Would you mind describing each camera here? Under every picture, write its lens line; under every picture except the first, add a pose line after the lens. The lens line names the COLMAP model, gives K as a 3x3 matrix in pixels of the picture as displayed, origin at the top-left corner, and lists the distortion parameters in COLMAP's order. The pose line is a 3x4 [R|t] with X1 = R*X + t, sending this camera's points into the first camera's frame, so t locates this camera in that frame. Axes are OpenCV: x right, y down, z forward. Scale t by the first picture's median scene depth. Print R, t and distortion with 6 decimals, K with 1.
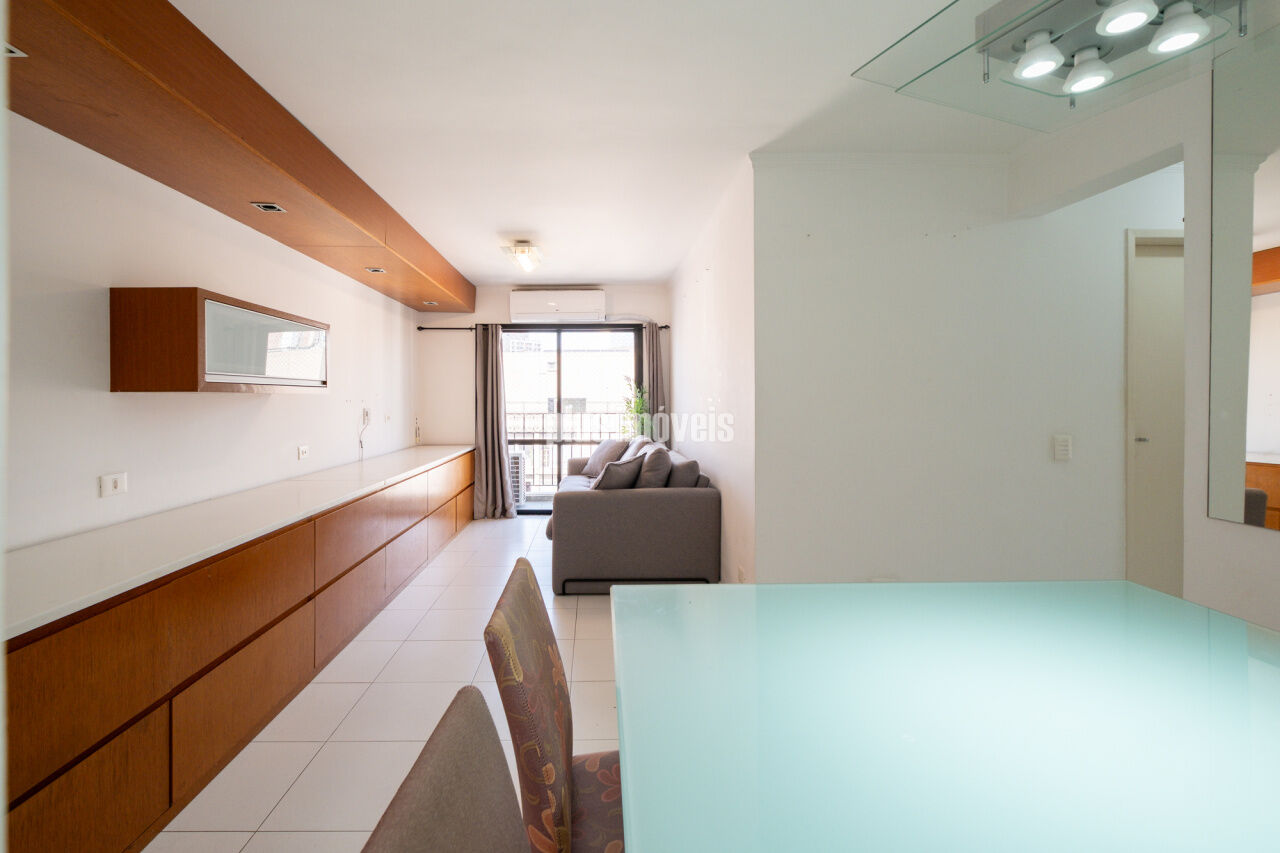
lens RADIAL K [[570.9, 0, 616.9], [0, 570.9, 403.8], [0, 0, 1]] dist [0.011372, -0.007348]
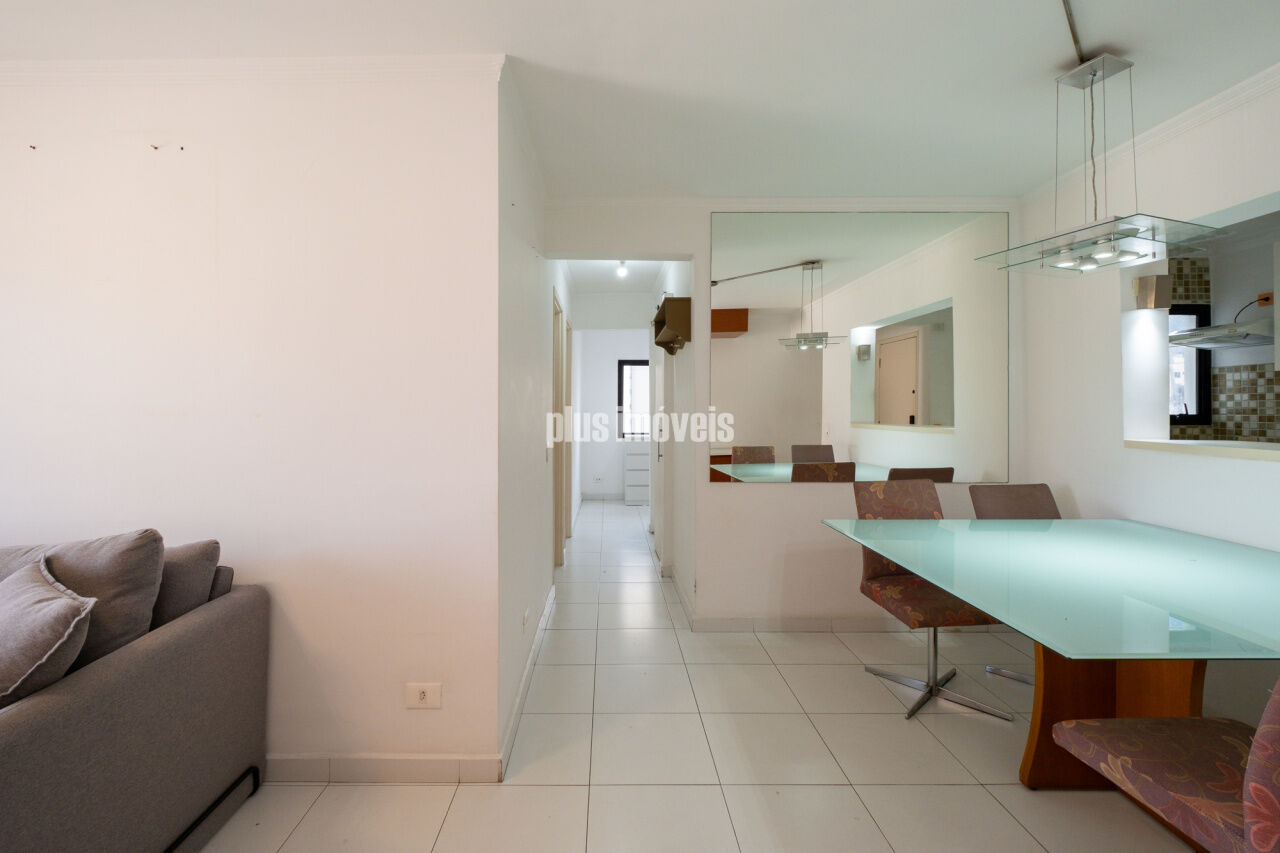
lens RADIAL K [[570.9, 0, 633.9], [0, 570.9, 417.1], [0, 0, 1]] dist [0.011372, -0.007348]
pose [[0.020607, -0.002569, 0.999784, -0.335590], [0.011792, 0.999928, 0.002326, -0.002171], [-0.999718, 0.011741, 0.020636, 0.631346]]
